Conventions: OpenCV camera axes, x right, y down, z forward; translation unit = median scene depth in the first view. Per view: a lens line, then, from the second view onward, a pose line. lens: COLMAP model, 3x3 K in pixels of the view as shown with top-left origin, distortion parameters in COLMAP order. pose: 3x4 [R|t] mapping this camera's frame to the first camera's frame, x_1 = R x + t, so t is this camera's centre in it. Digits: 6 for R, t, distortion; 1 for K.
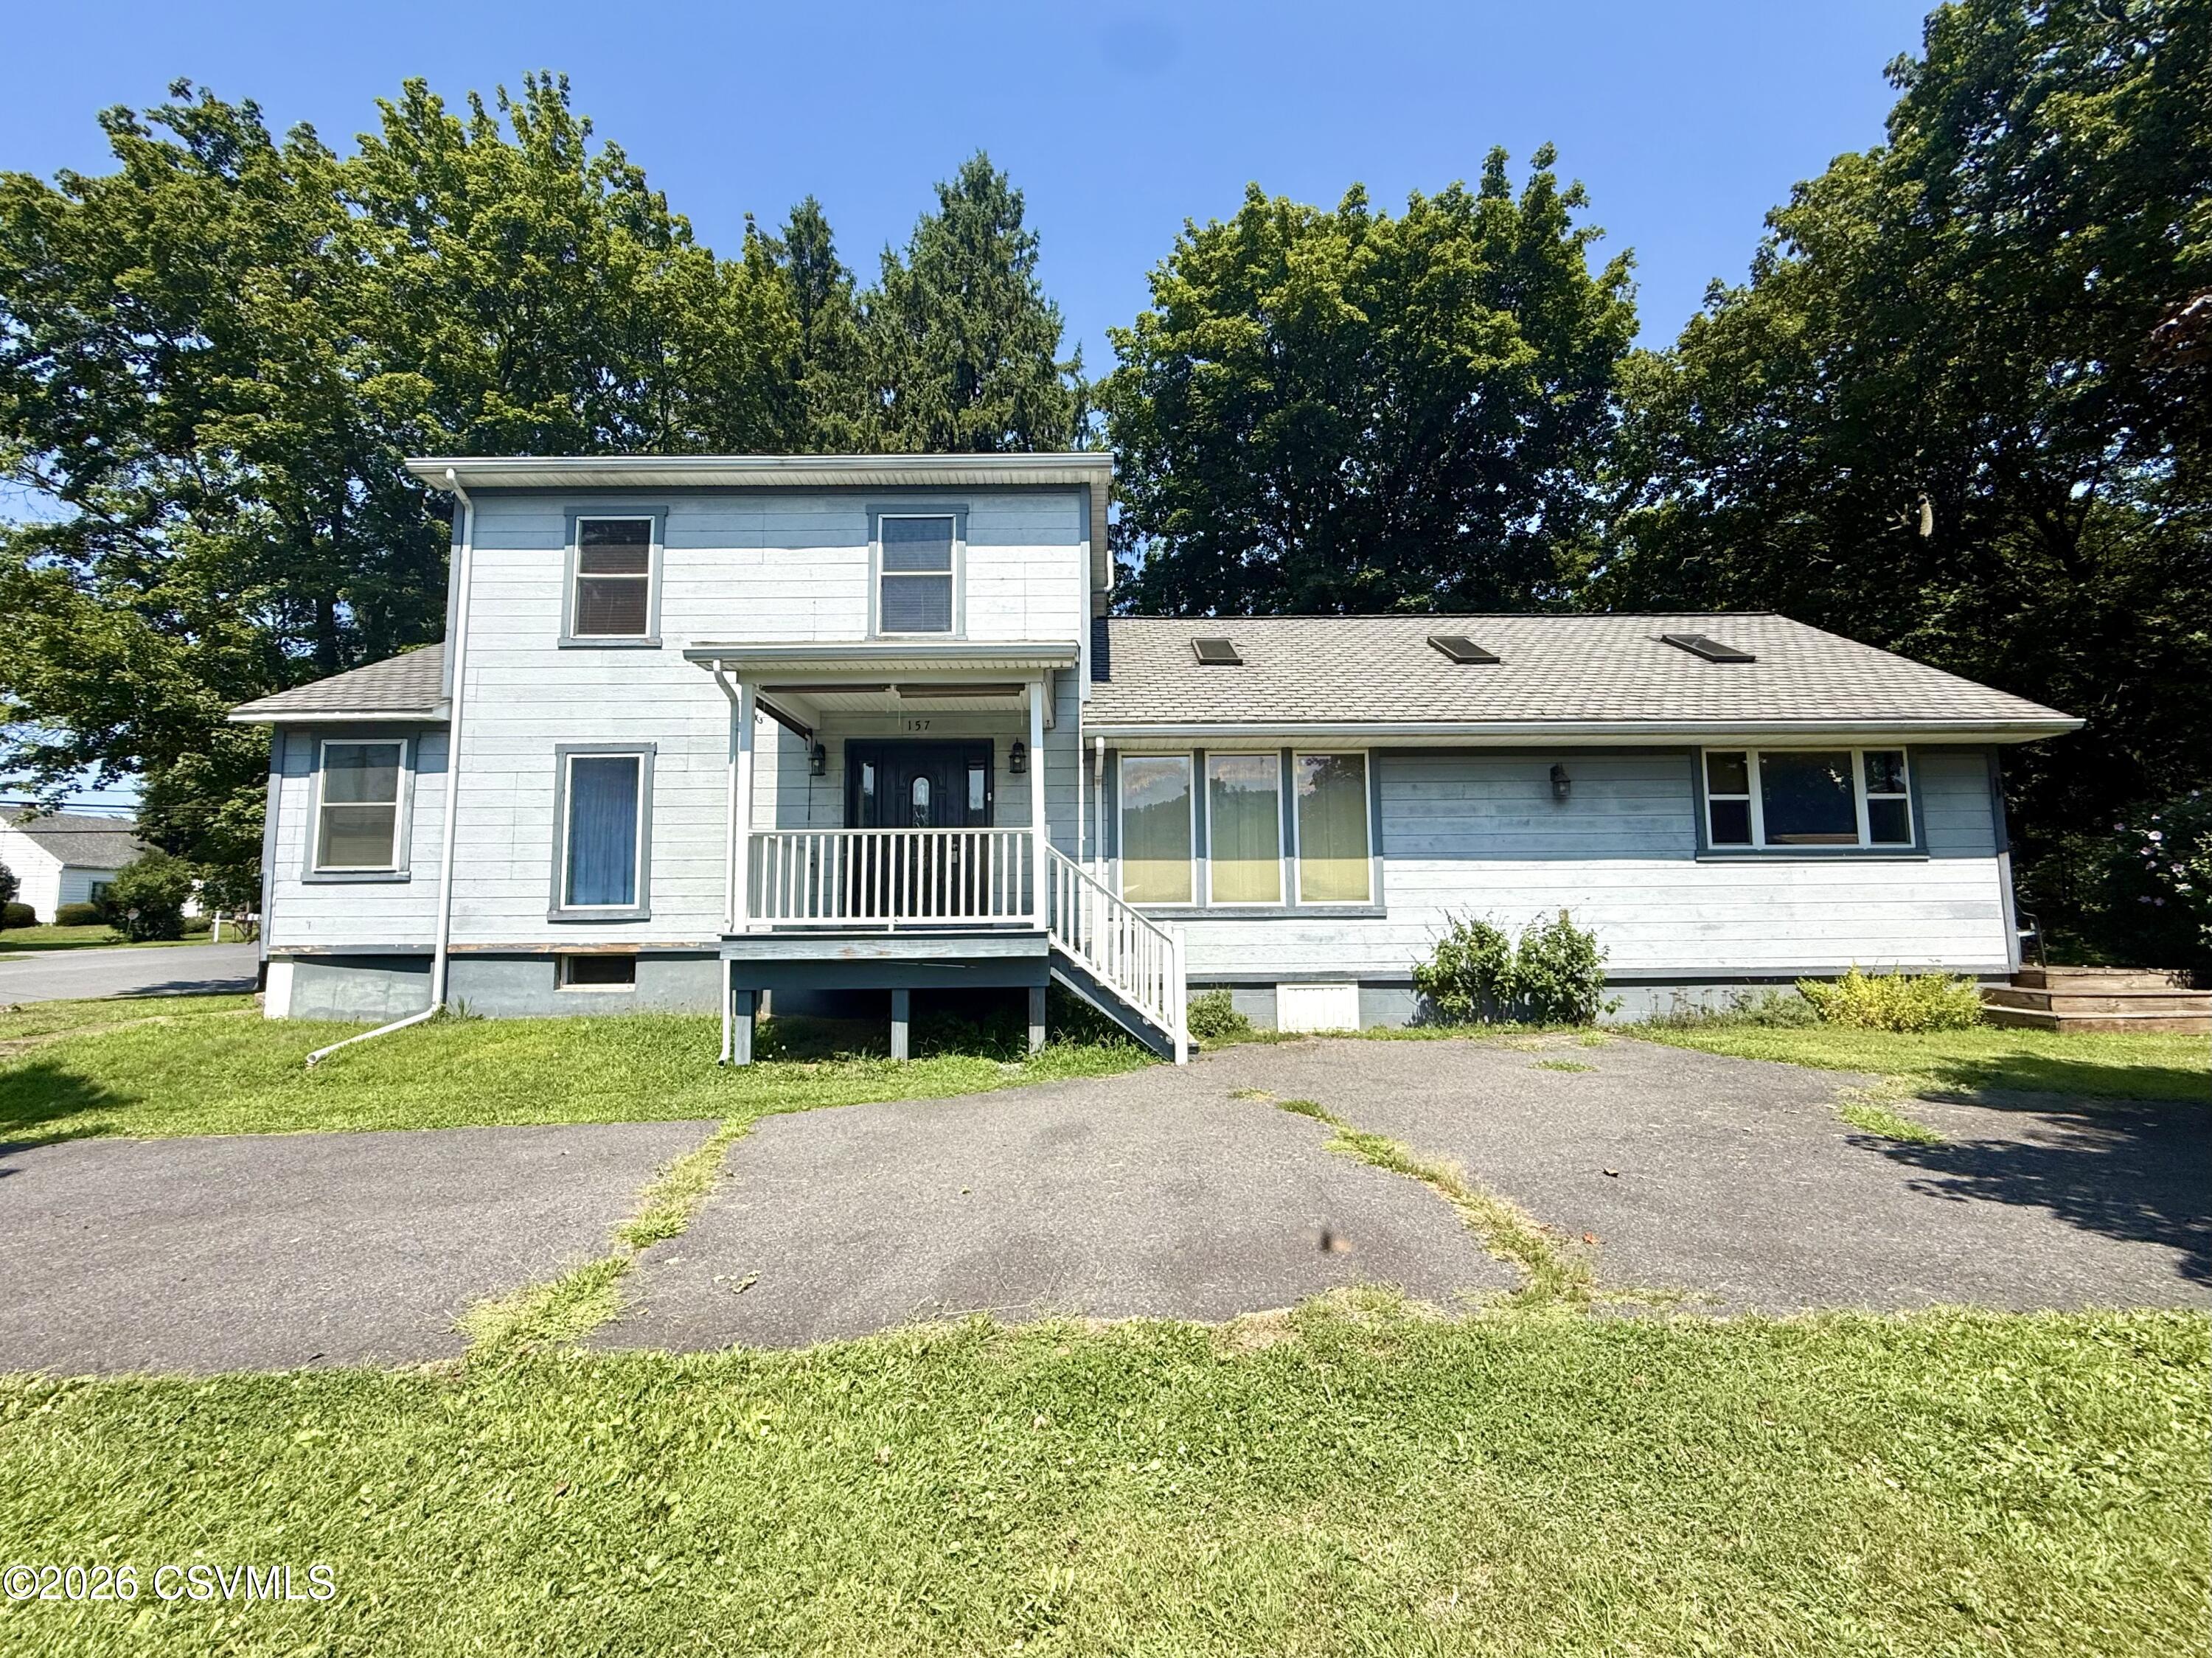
lens RADIAL K [[878.6, 0, 1095.3], [0, 878.6, 823.5], [0, 0, 1]] dist [0.003997, 0.000097]
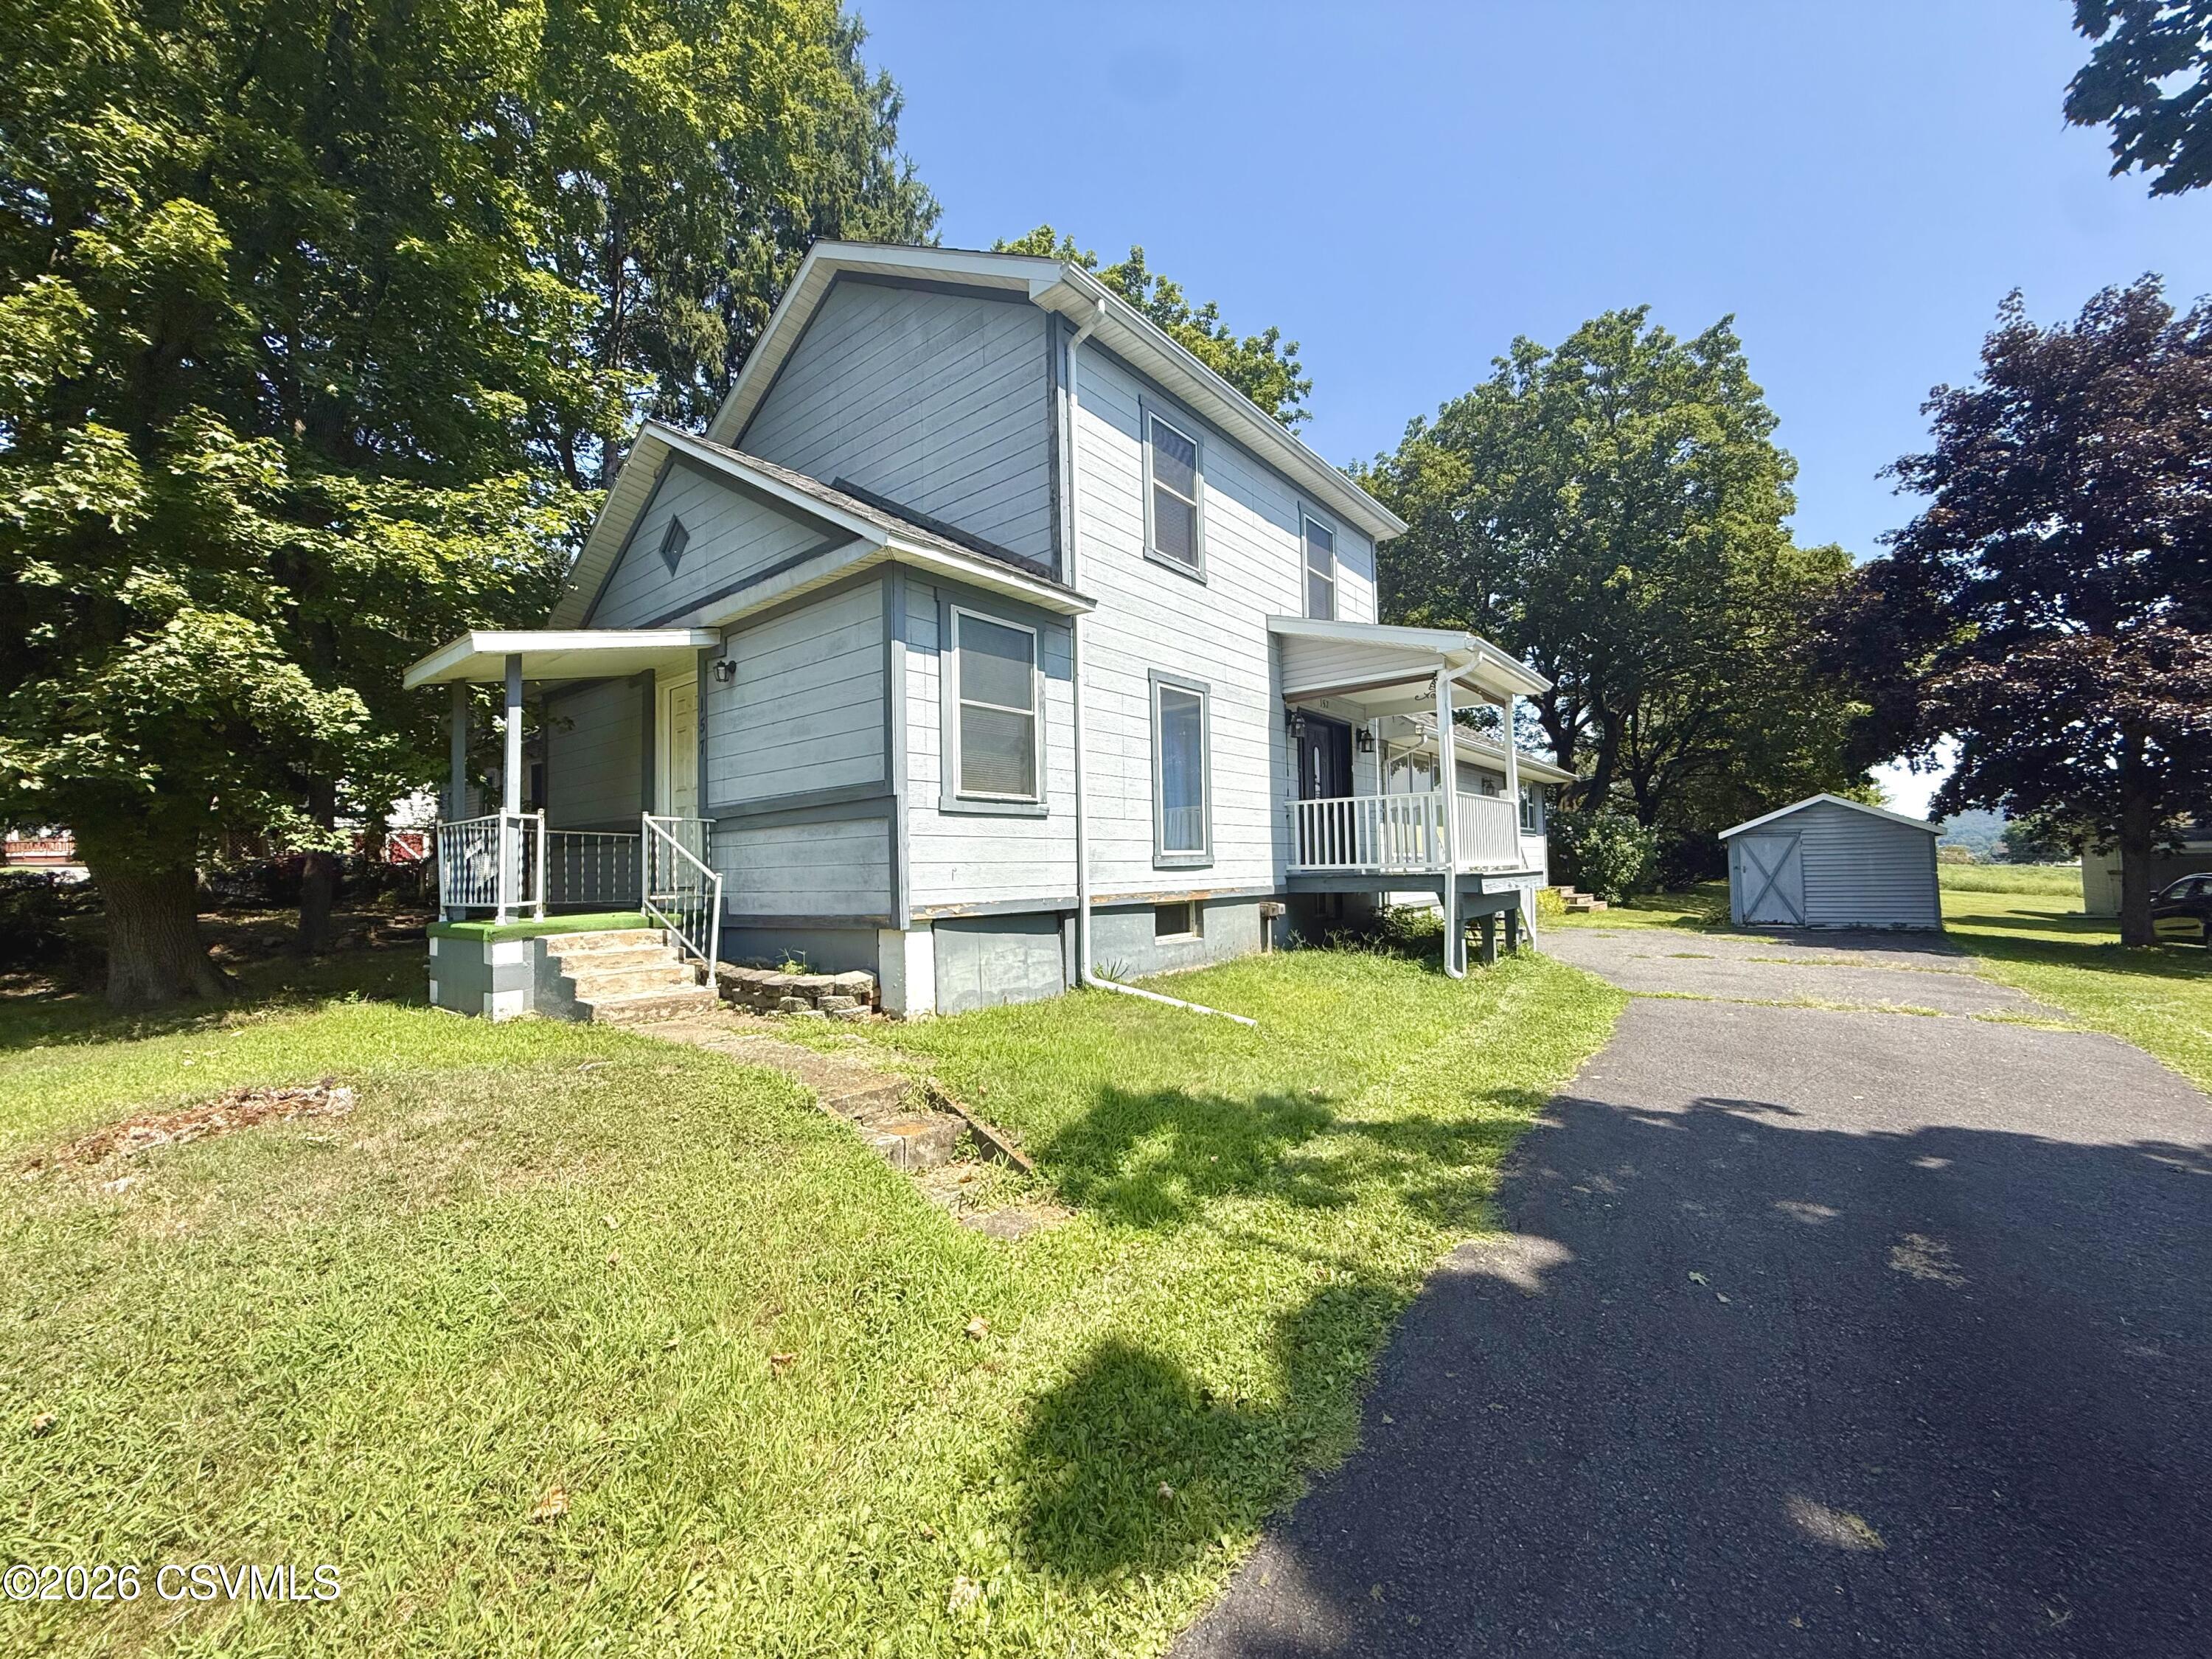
lens RADIAL K [[878.7, 0, 1096.7], [0, 878.7, 834.5], [0, 0, 1]] dist [0.003997, 0.000097]
pose [[0.627137, 0.025337, 0.778496, -1.339711], [-0.063771, 0.997786, 0.018898, 0.063353], [-0.776294, -0.061497, 0.627364, 0.479871]]
